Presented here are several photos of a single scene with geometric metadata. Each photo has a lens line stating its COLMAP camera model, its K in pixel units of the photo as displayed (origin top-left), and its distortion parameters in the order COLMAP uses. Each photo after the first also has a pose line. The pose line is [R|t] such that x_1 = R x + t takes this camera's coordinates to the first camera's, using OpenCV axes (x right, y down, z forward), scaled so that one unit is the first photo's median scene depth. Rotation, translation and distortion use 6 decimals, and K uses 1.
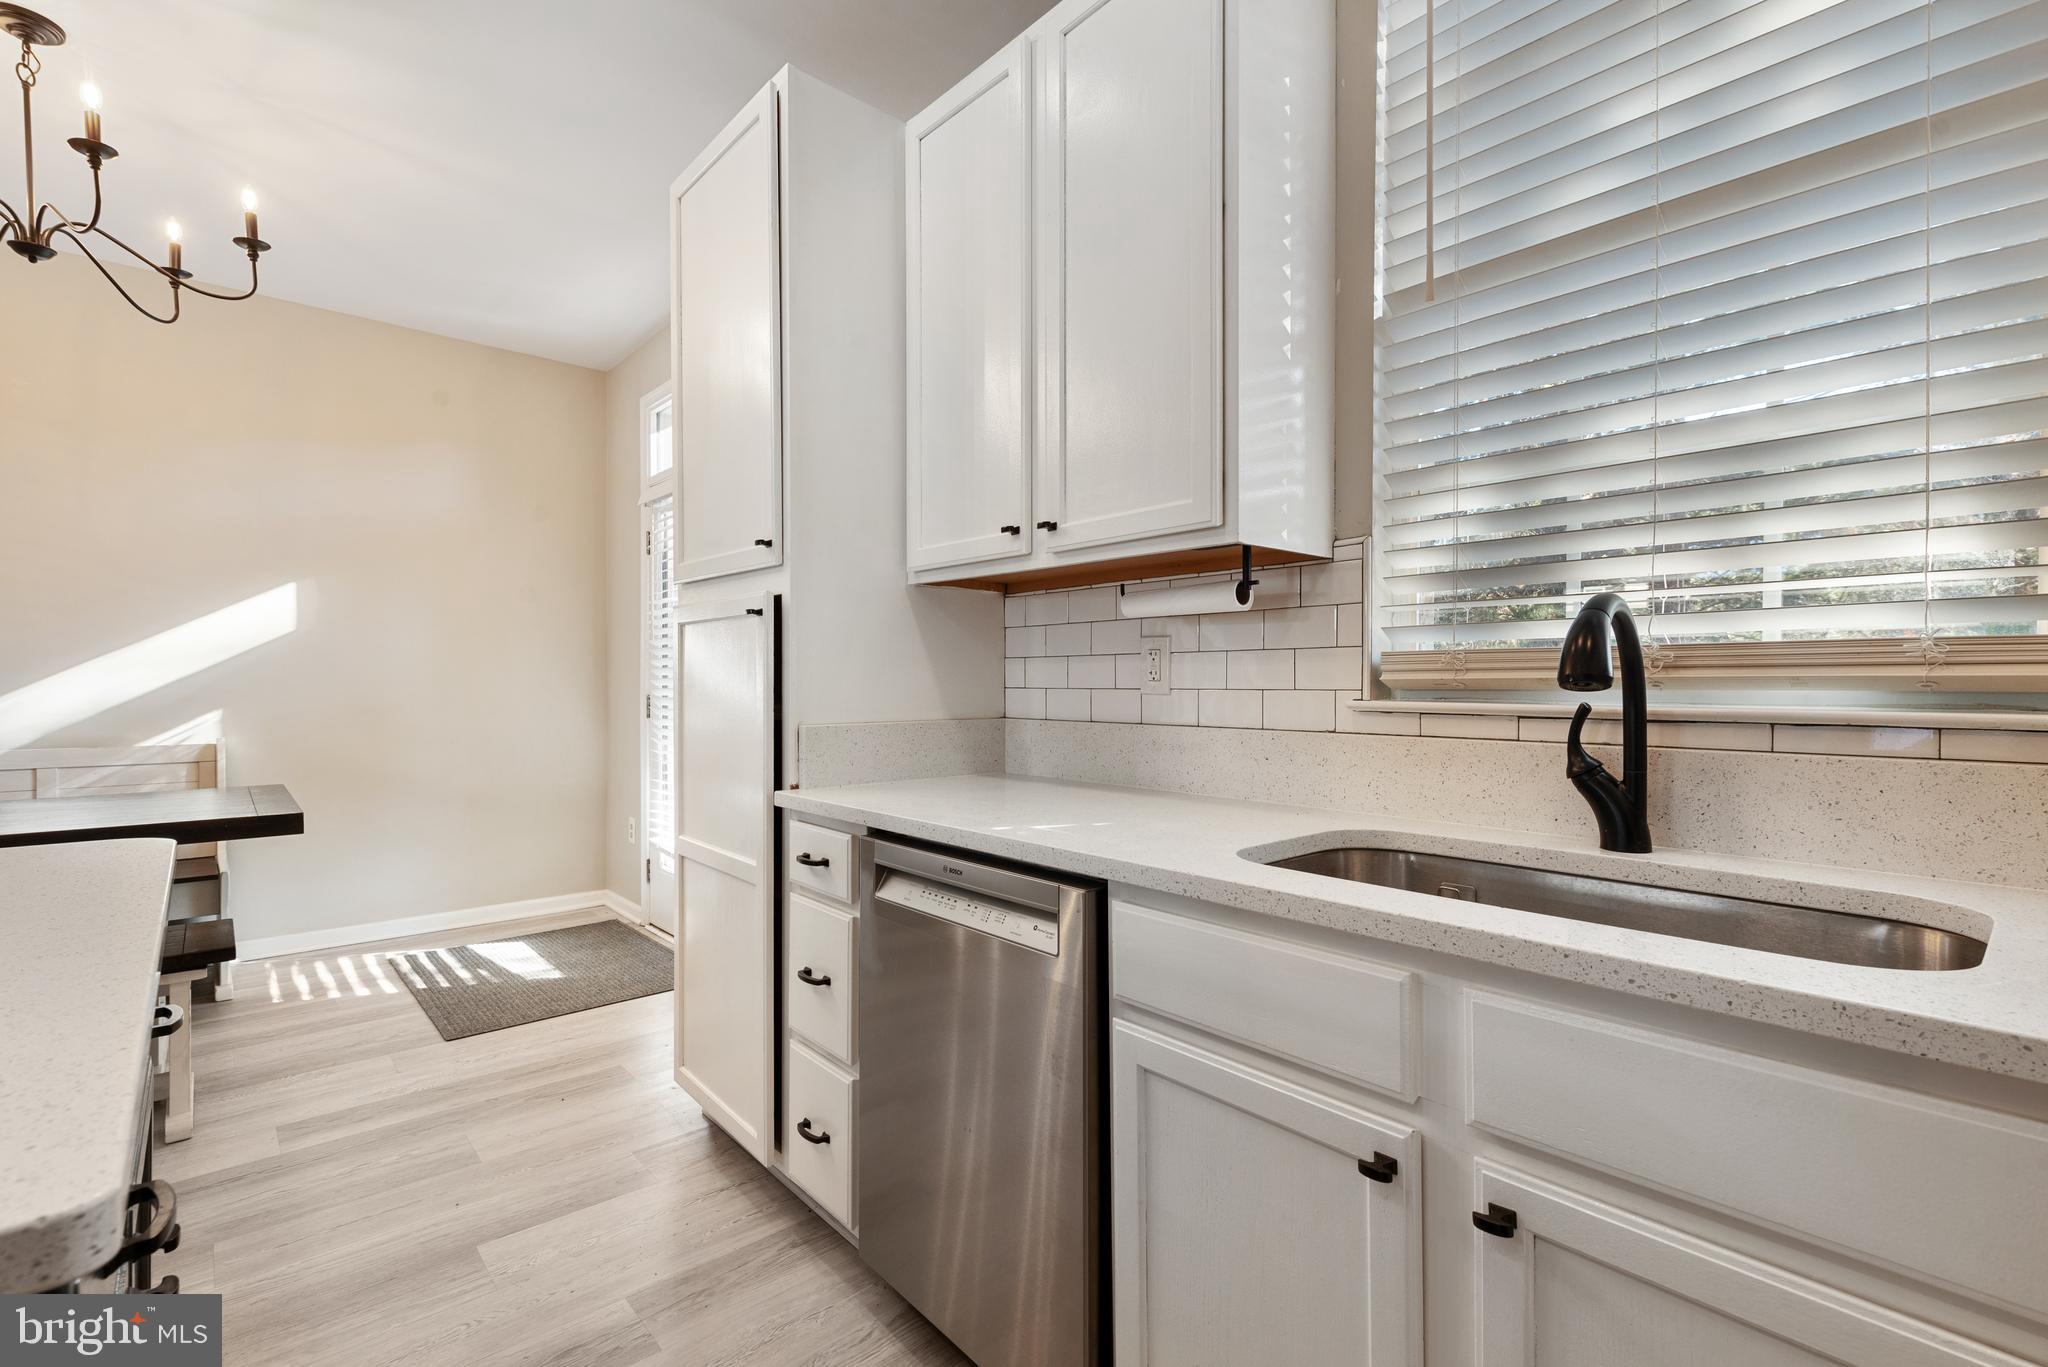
lens RADIAL K [[910.8, 0, 1029.8], [0, 910.8, 679.0], [0, 0, 1]] dist [0.015618, -0.001234]
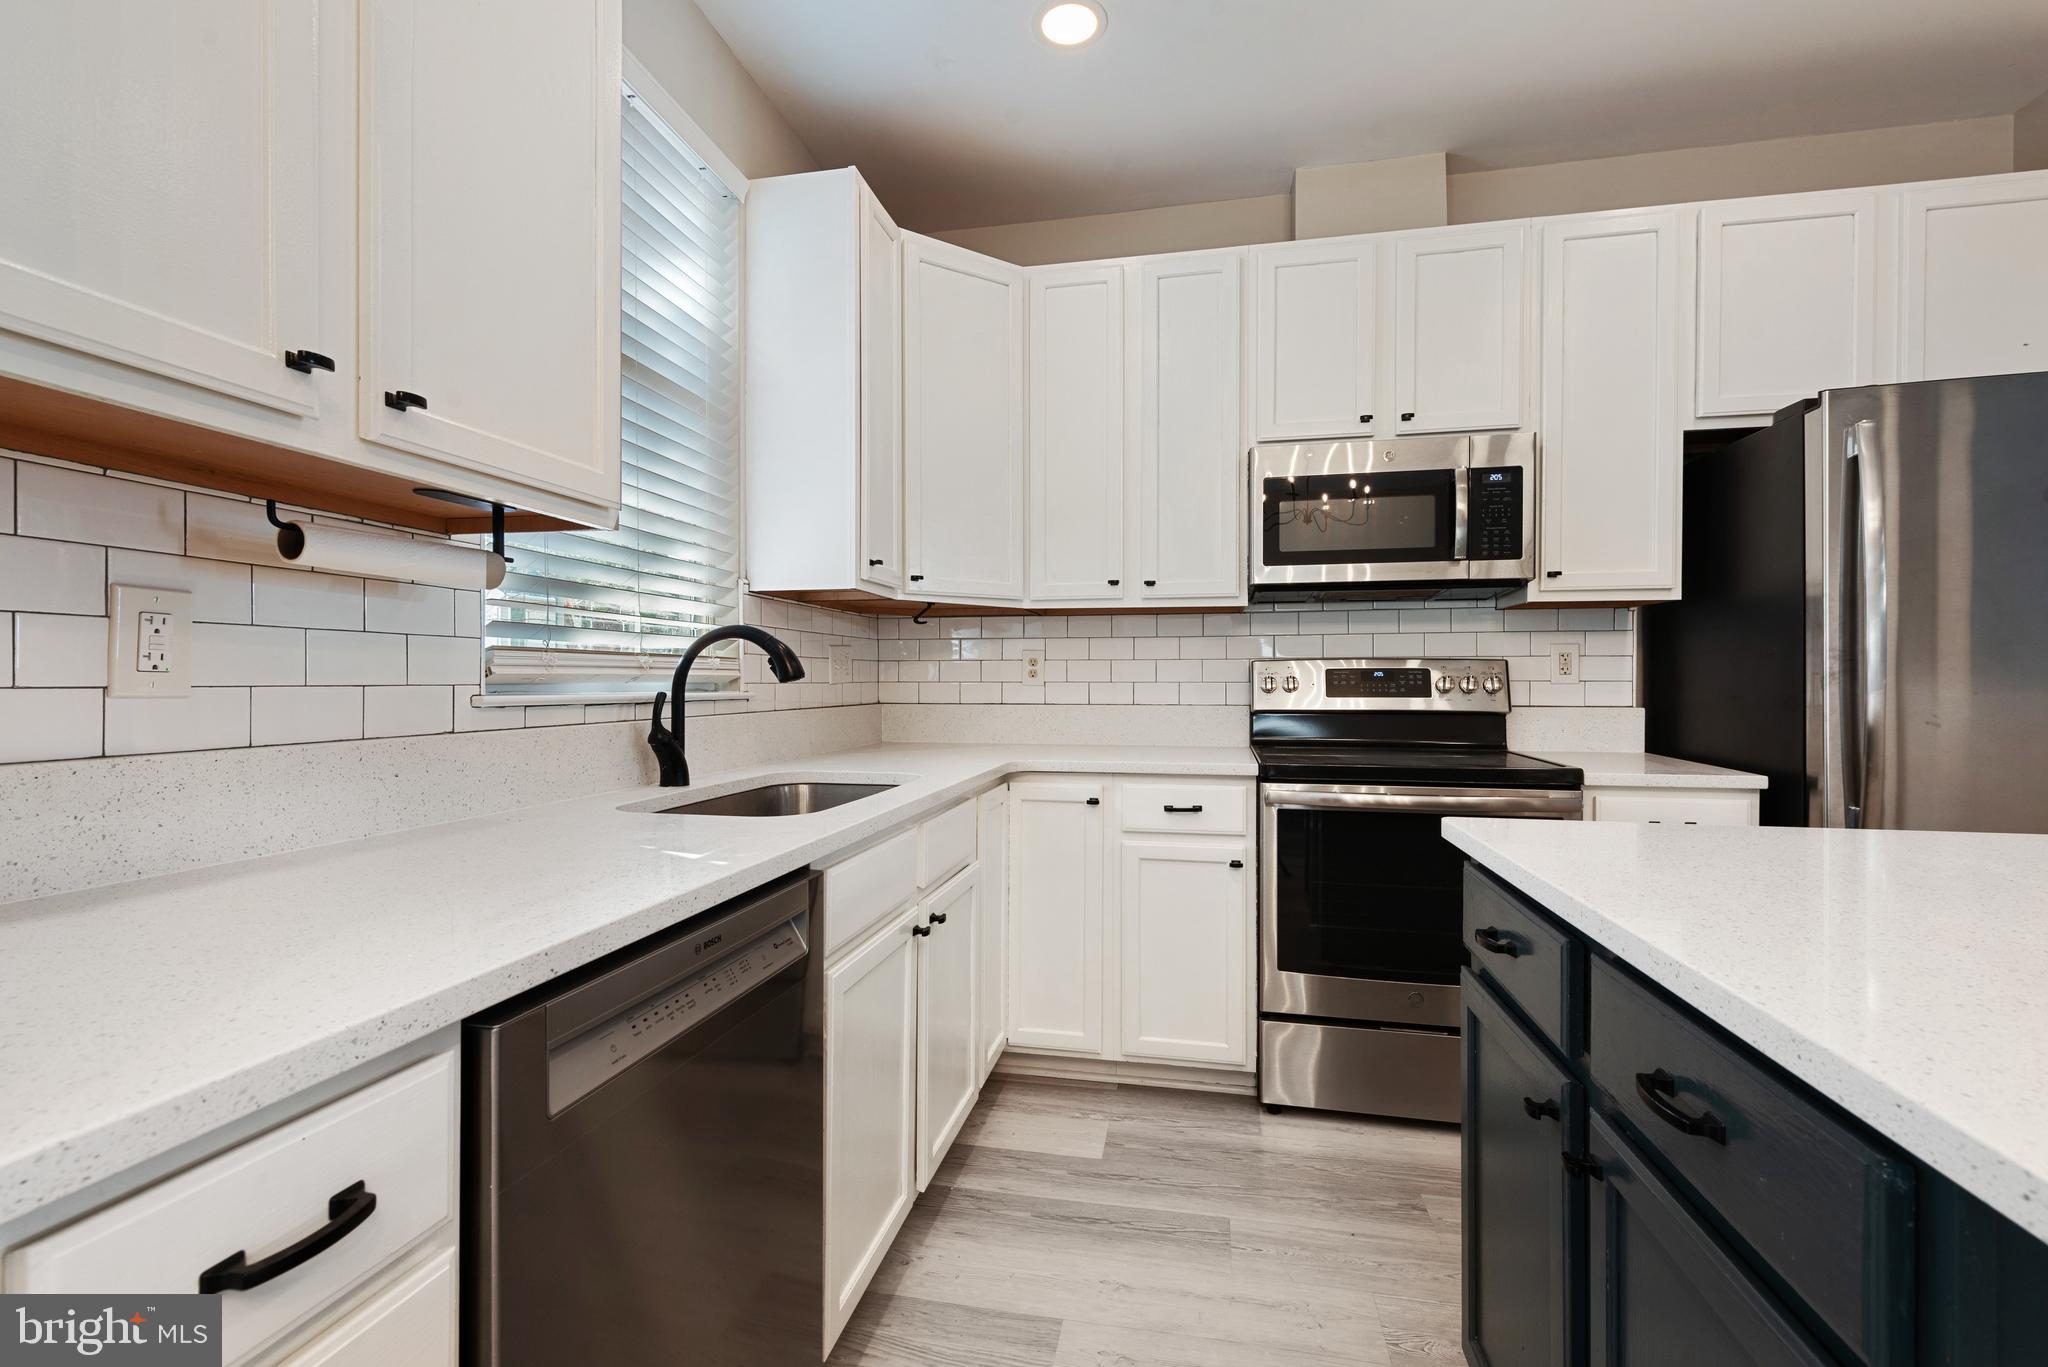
lens RADIAL K [[910.8, 0, 1011.3], [0, 910.8, 670.8], [0, 0, 1]] dist [0.015618, -0.001234]
pose [[-0.590360, 0.006452, 0.807115, -0.756082], [-0.006685, 0.999895, -0.012882, 0.006861], [-0.807113, -0.013001, -0.590254, 1.169245]]
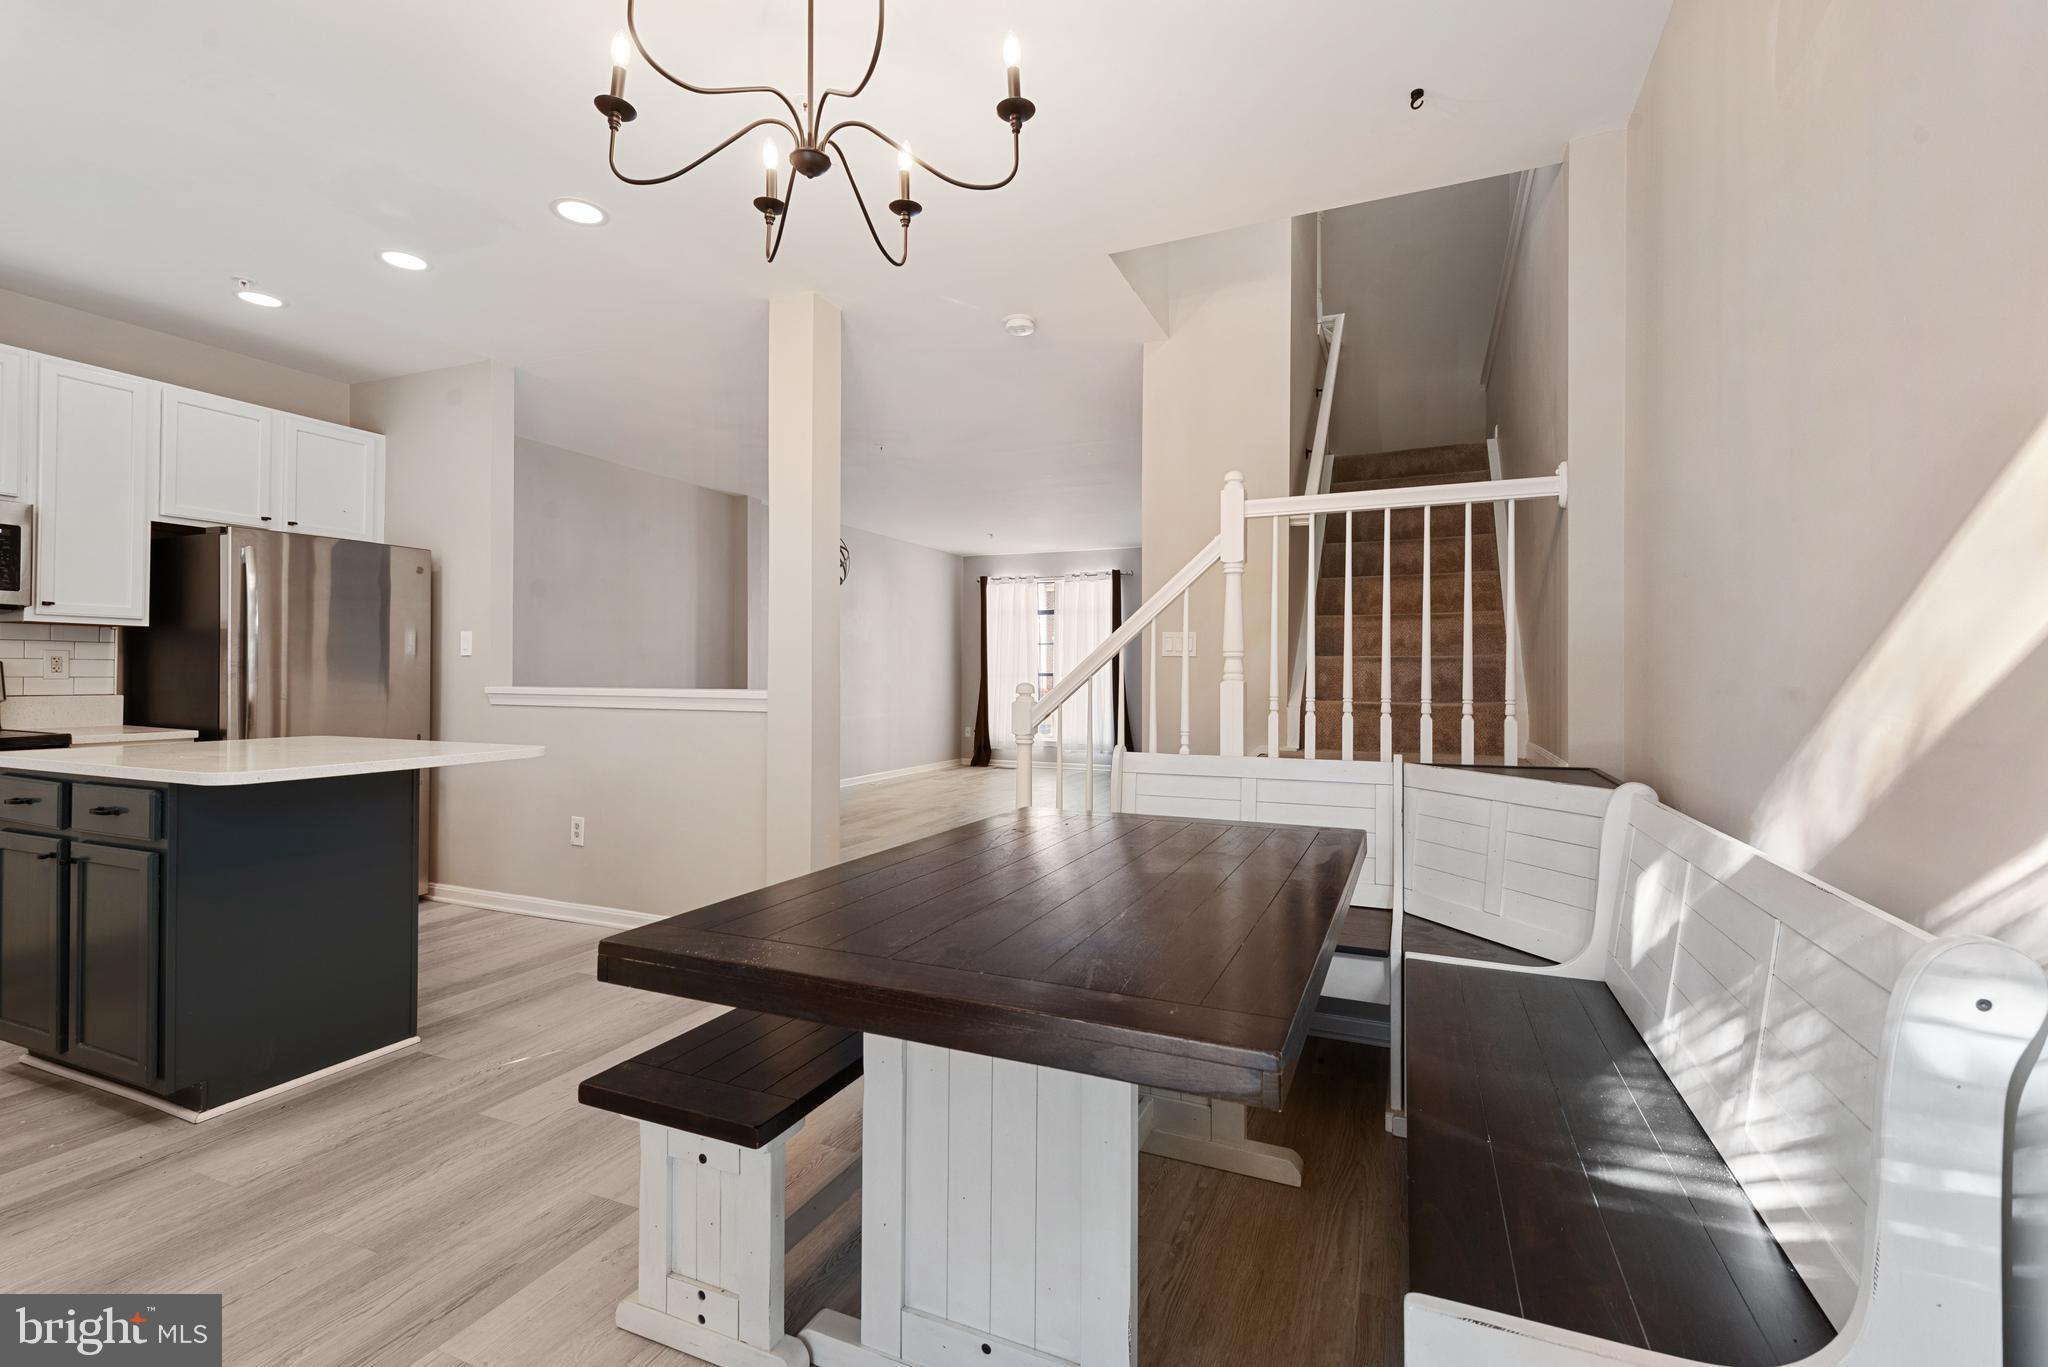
lens RADIAL K [[910.8, 0, 1019.8], [0, 910.8, 672.6], [0, 0, 1]] dist [0.015618, -0.001234]
pose [[-0.915100, -0.005518, -0.403189, -1.360877], [-0.003631, 0.999979, -0.005444, -0.012870], [0.403210, -0.003518, -0.915101, 2.665079]]
